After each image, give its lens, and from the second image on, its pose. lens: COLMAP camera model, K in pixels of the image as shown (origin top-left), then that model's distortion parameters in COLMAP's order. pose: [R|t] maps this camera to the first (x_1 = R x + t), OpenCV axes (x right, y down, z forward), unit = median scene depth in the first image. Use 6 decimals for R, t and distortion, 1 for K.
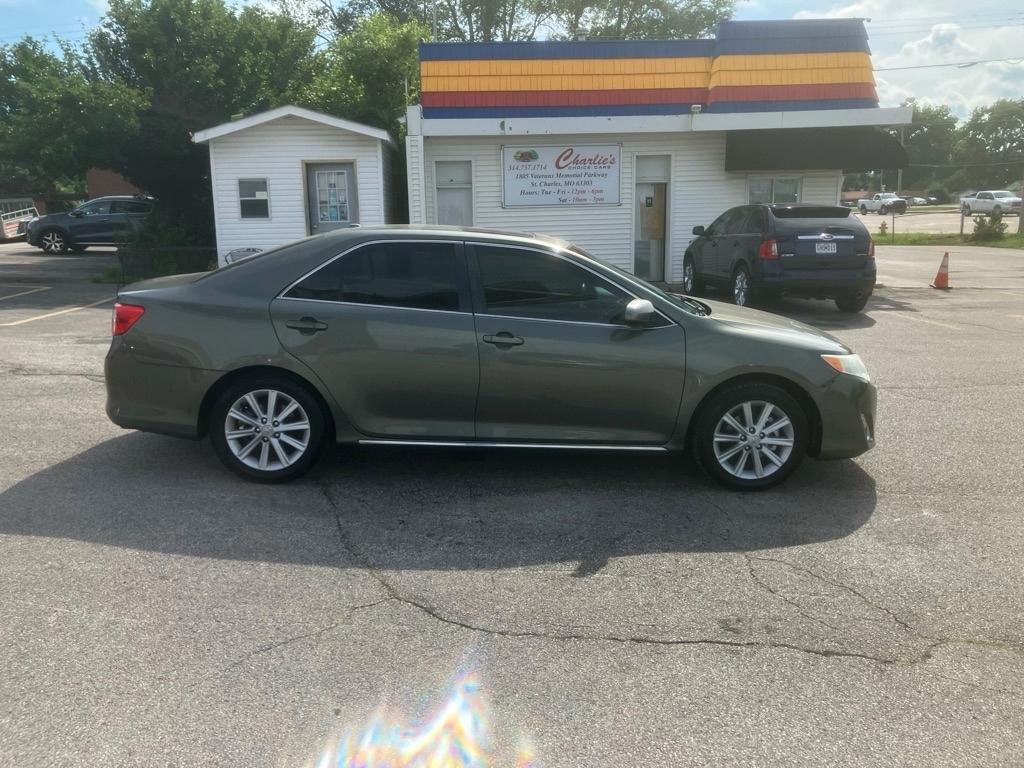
lens RADIAL K [[831.6, 0, 511.9], [0, 831.6, 385.7], [0, 0, 1]] dist [0.003782, 0.001435]
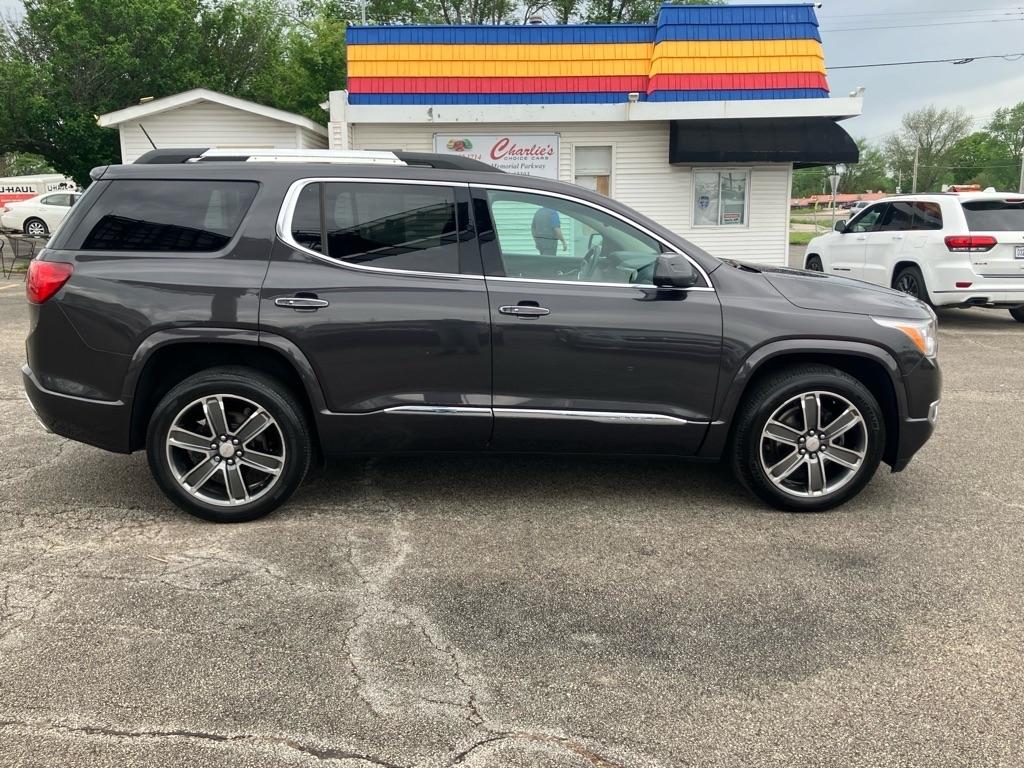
lens RADIAL K [[830.7, 0, 516.9], [0, 830.7, 381.4], [0, 0, 1]] dist [0.002574, -0.000673]
pose [[0.999776, 0.014128, -0.015744, 0.101794], [-0.014176, 0.999895, -0.002962, -0.002678], [0.015701, 0.003185, 0.999872, 0.046276]]
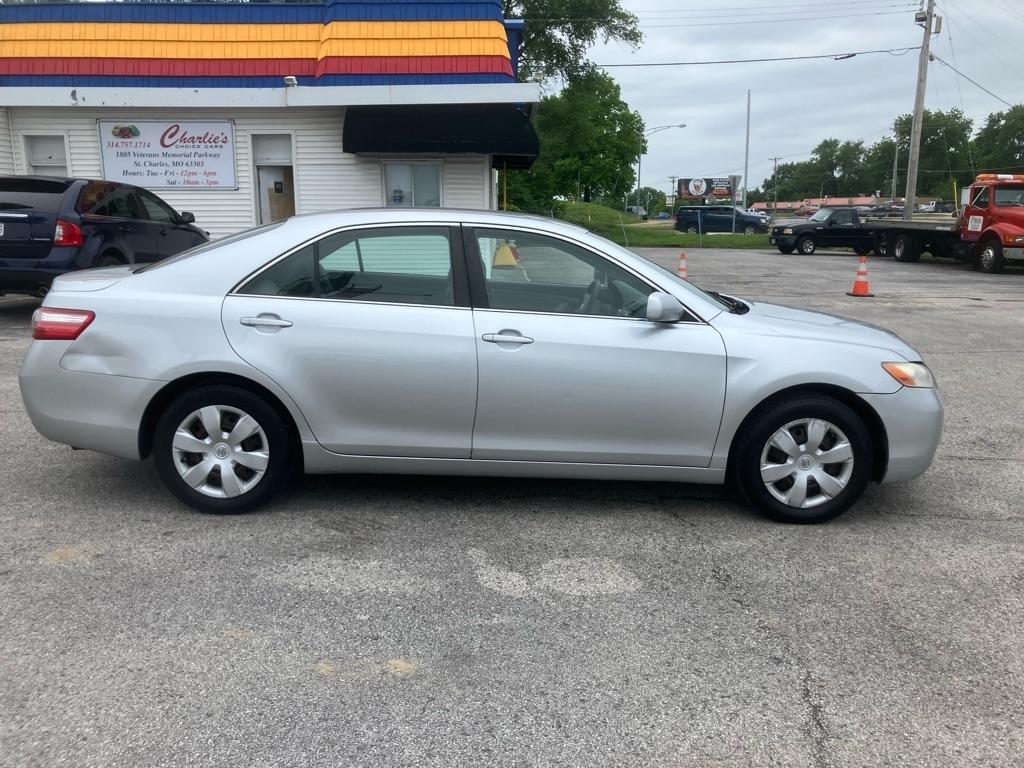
lens RADIAL K [[826.8, 0, 507.3], [0, 826.8, 387.7], [0, 0, 1]] dist [-0.003682, 0.017977]
pose [[0.998876, 0.029368, -0.037213, 0.467618], [-0.029201, 0.999561, 0.005037, -0.017453], [0.037345, -0.003944, 0.999295, 0.124136]]
